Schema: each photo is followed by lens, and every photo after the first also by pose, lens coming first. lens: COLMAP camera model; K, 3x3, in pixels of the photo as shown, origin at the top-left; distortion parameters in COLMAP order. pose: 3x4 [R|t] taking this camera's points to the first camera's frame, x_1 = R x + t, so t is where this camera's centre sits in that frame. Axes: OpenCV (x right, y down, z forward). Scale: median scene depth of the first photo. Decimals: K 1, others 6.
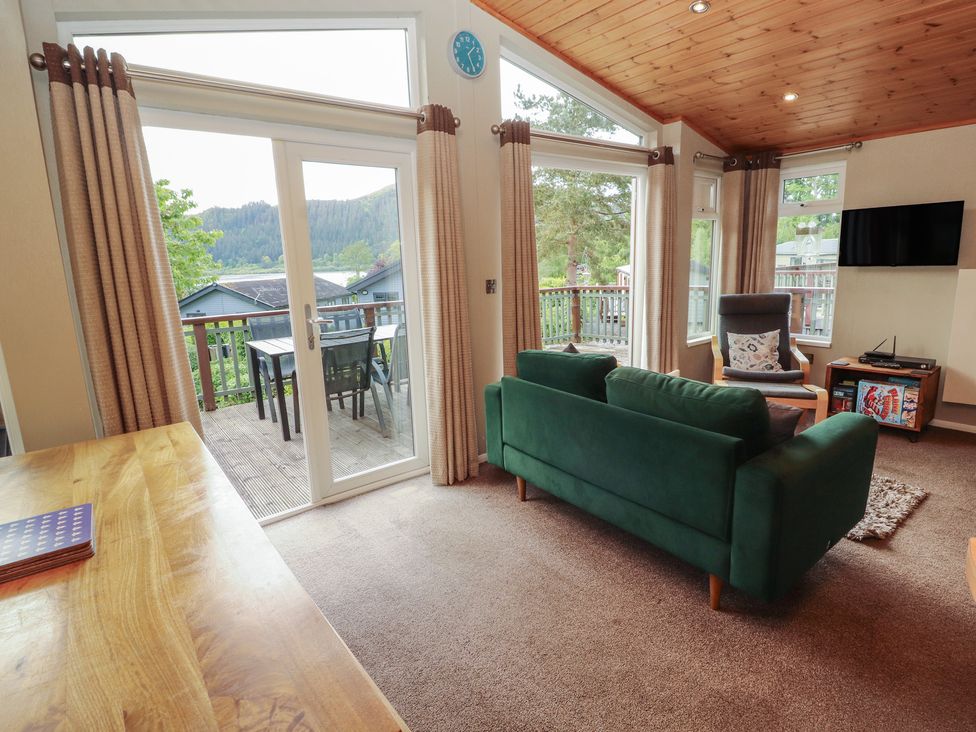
lens RADIAL K [[519.7, 0, 483.2], [0, 519.7, 363.0], [0, 0, 1]] dist [0.010965, -0.015781]
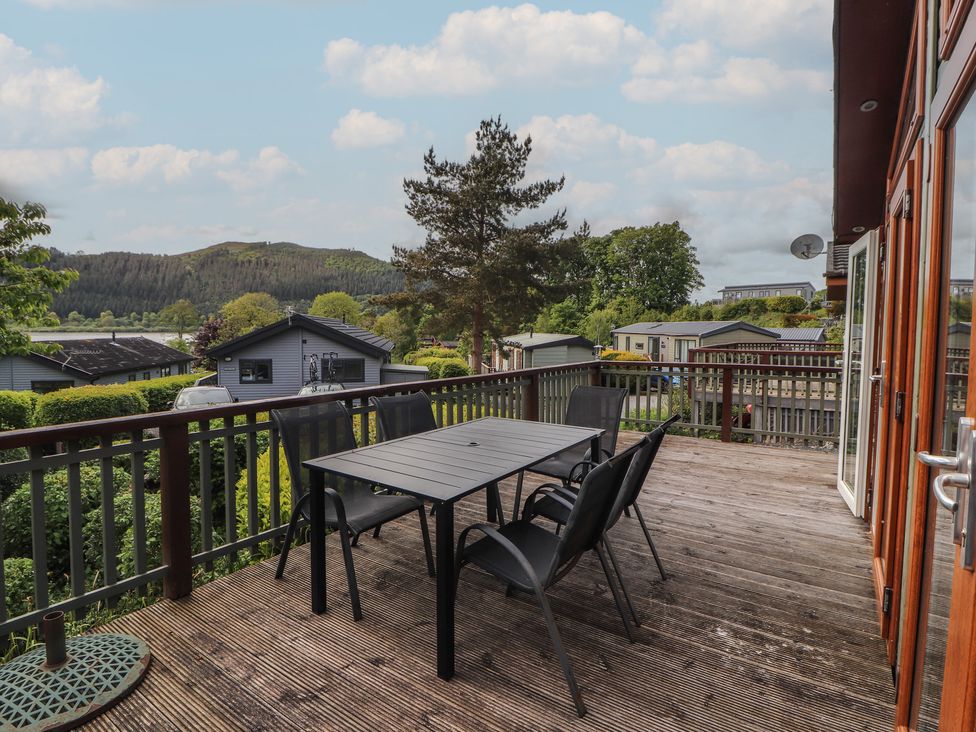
lens RADIAL K [[519.7, 0, 498.2], [0, 519.7, 359.4], [0, 0, 1]] dist [0.010965, -0.015781]
pose [[0.949562, 0.022962, 0.312738, -0.105451], [0.020906, 0.990461, -0.136197, -0.016366], [-0.312883, 0.135865, 0.940024, 0.106331]]
